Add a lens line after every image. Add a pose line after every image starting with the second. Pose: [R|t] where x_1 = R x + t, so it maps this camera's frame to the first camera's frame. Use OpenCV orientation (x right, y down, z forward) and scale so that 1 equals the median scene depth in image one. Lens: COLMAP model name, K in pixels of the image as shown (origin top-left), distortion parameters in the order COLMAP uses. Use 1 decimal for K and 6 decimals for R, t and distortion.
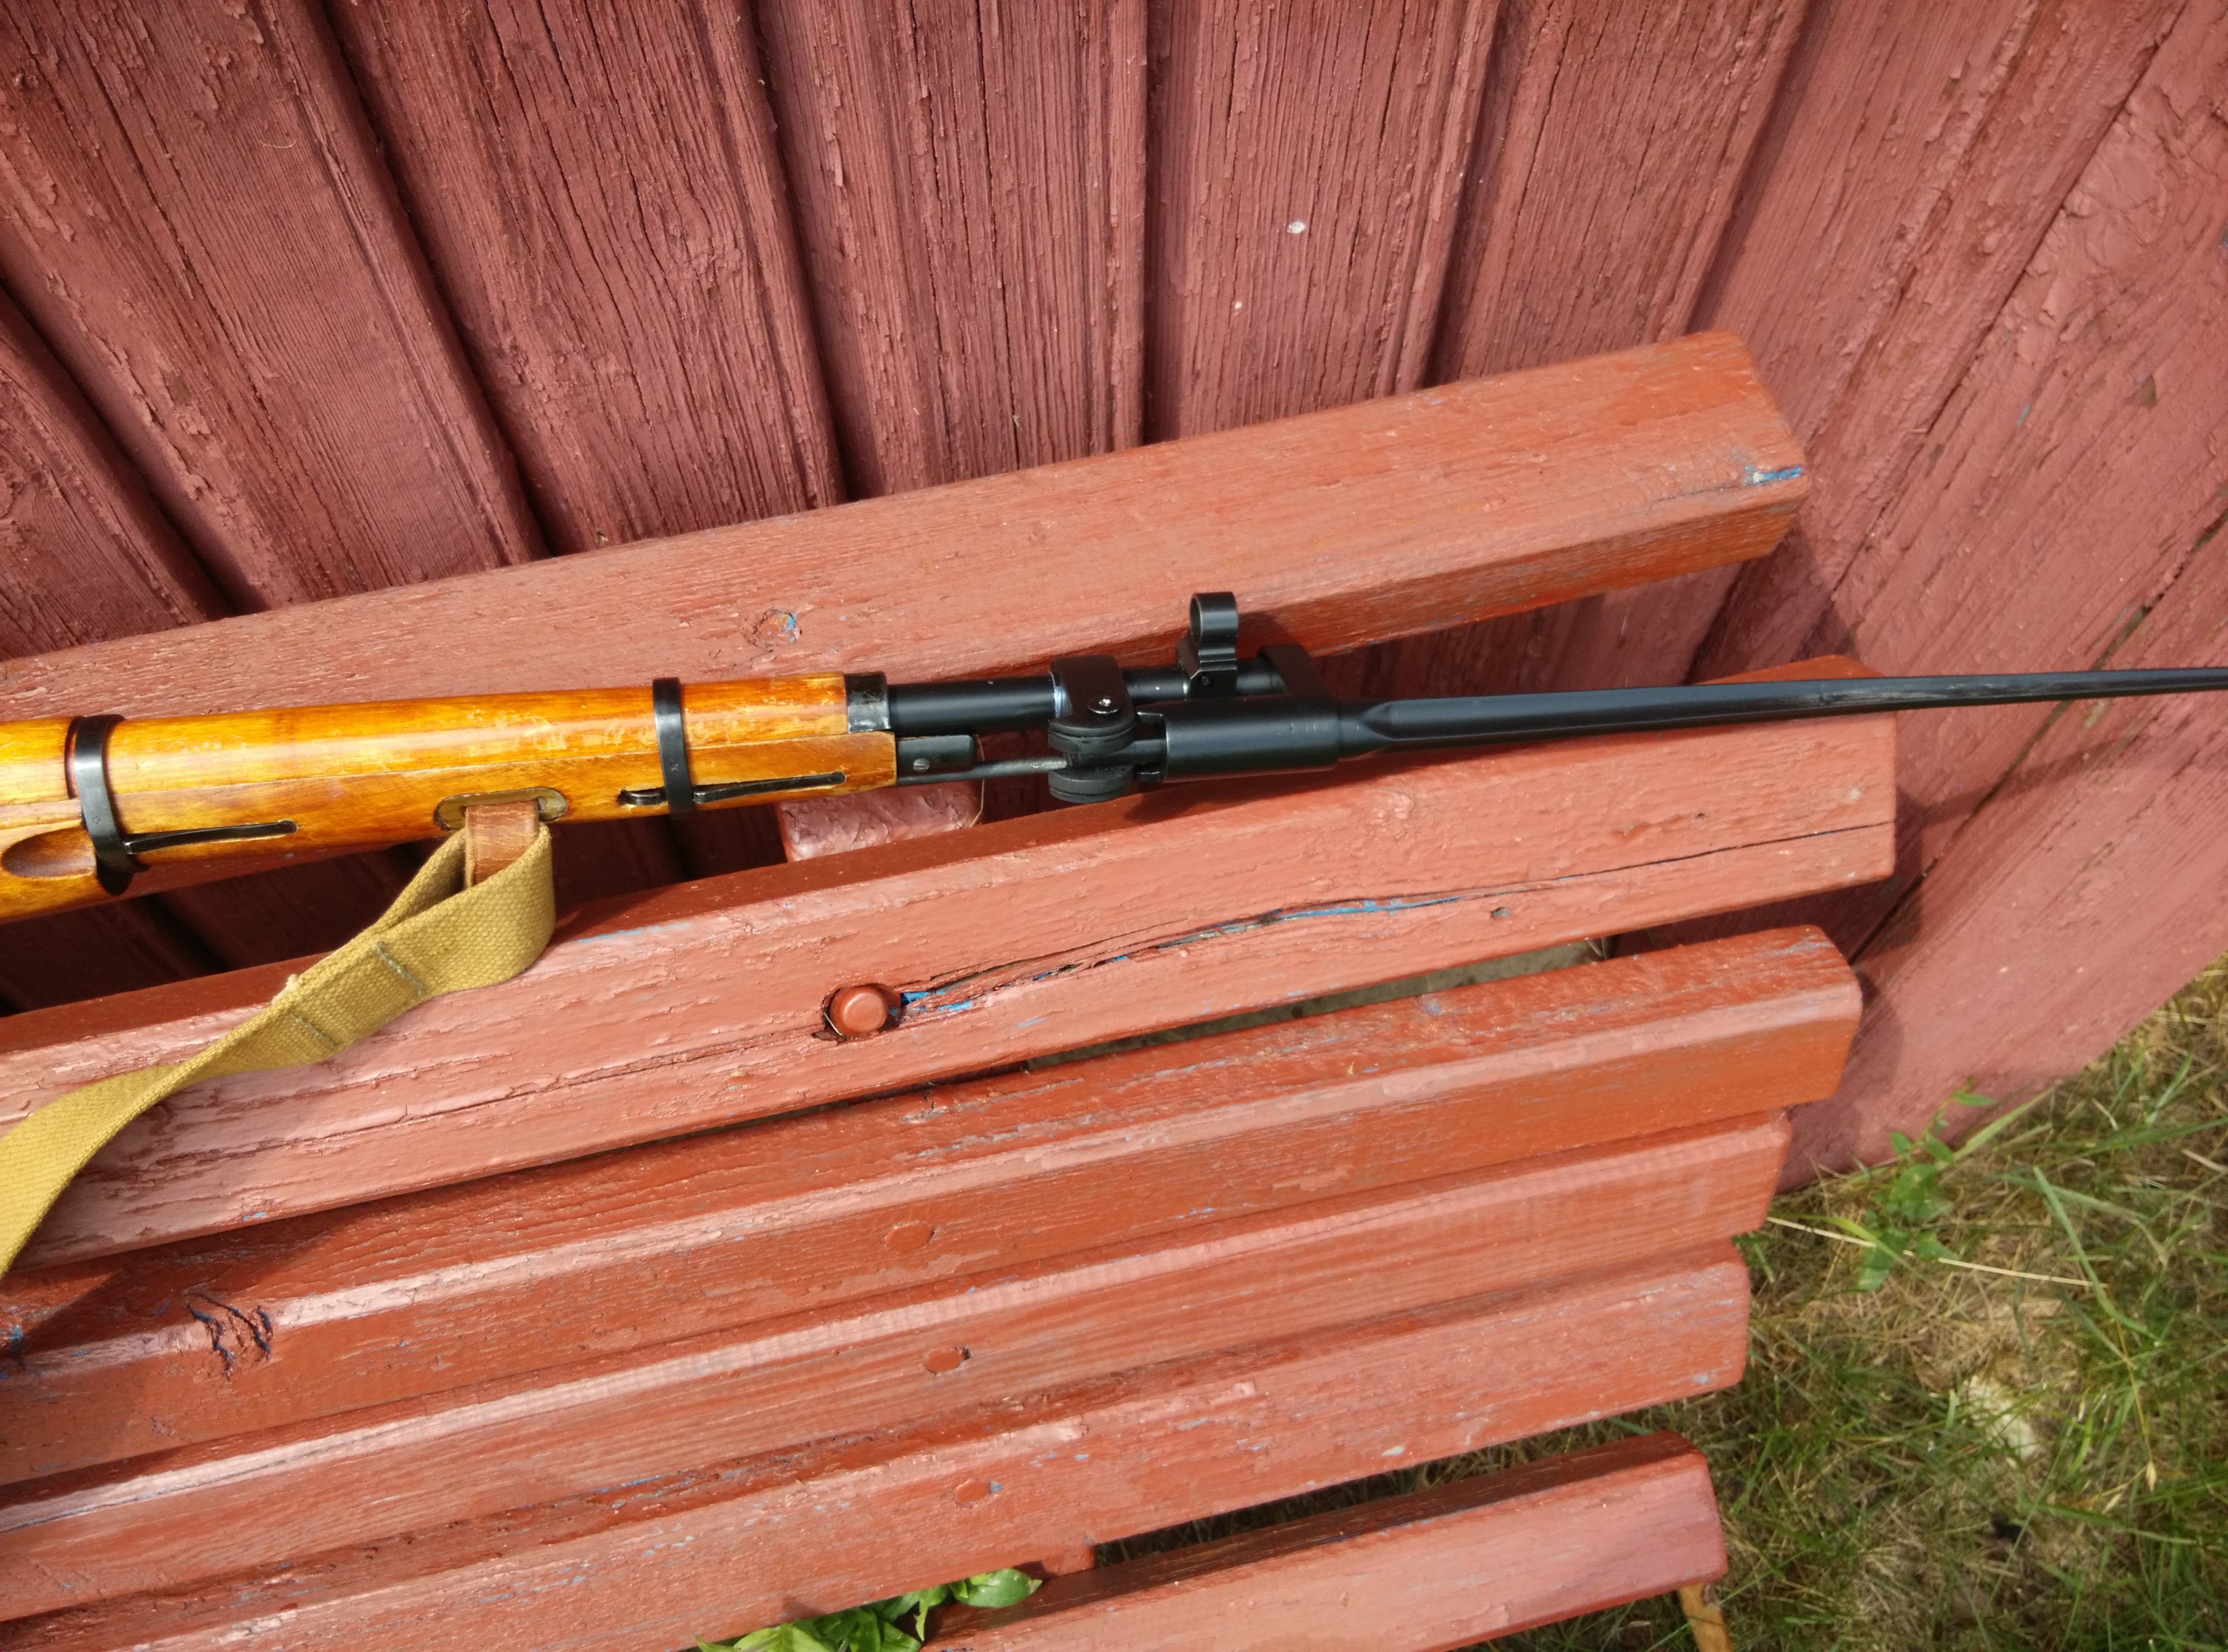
lens RADIAL K [[1791.4, 0, 1118.3], [0, 1791.4, 819.5], [0, 0, 1]] dist [0.073830, -0.102468]
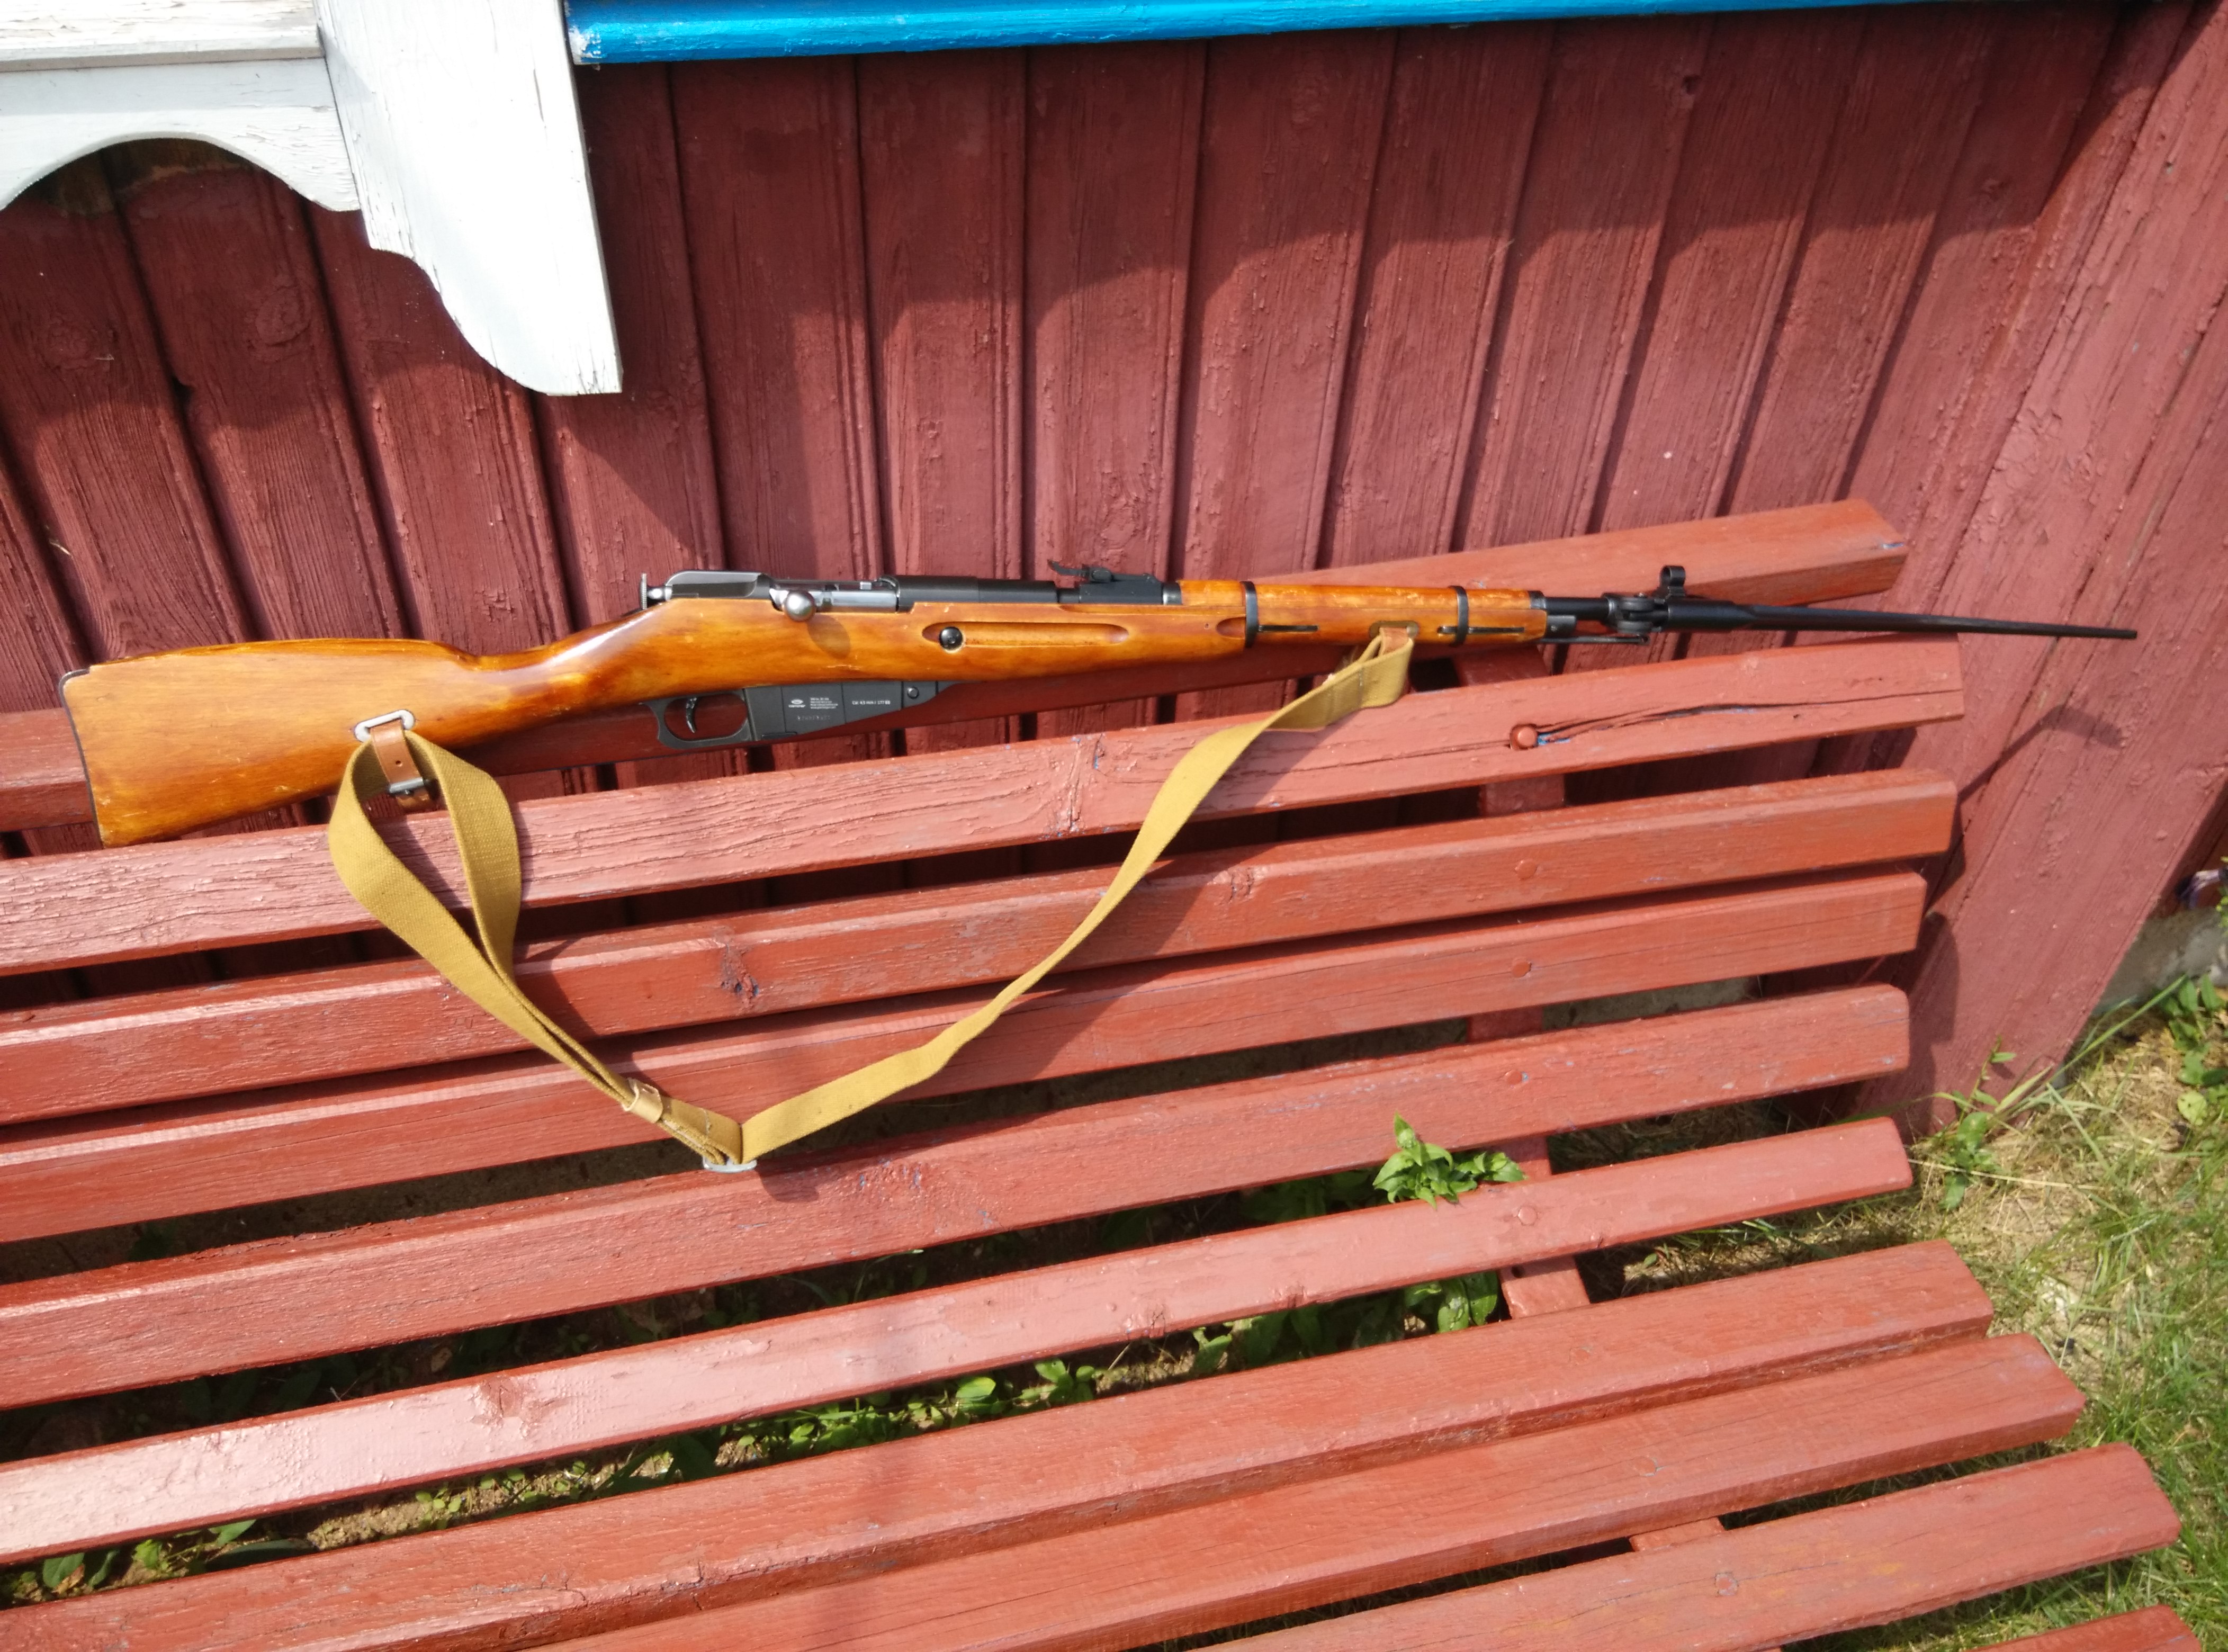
lens RADIAL K [[1791.4, 0, 1106.7], [0, 1791.4, 819.0], [0, 0, 1]] dist [0.073830, -0.102468]
pose [[0.999164, 0.024065, 0.033053, -0.685891], [-0.012009, 0.945512, -0.325367, 0.875417], [-0.039082, 0.324698, 0.945010, -1.004776]]
